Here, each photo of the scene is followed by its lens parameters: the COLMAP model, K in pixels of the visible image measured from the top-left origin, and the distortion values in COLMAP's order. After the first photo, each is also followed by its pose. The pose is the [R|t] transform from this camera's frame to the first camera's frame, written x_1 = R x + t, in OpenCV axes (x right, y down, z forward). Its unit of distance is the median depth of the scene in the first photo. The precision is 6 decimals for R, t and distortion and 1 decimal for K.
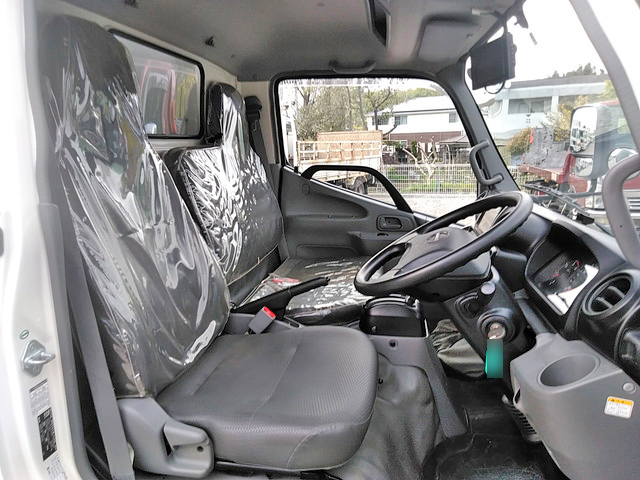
lens RADIAL K [[483.4, 0, 320.0], [0, 483.4, 240.0], [0, 0, 1]] dist [0.022446, -0.004894]
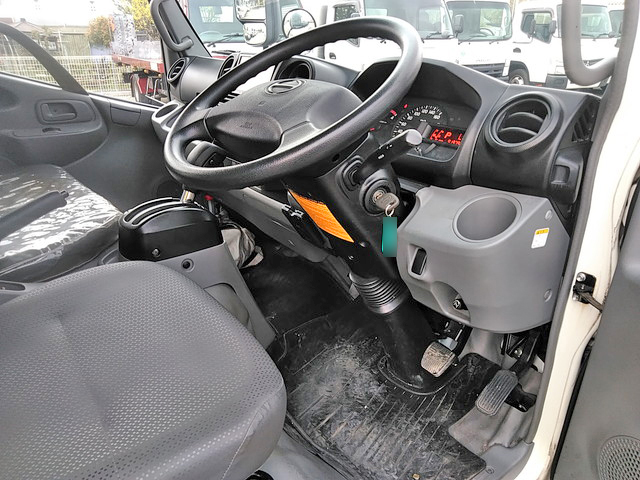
lens RADIAL K [[475.4, 0, 320.0], [0, 475.4, 240.0], [0, 0, 1]] dist [-0.006225, -0.003952]
pose [[0.661401, -0.269631, 0.699891, -0.130646], [0.128153, 0.960052, 0.248753, 0.020970], [-0.739003, -0.074833, 0.669533, 0.259535]]
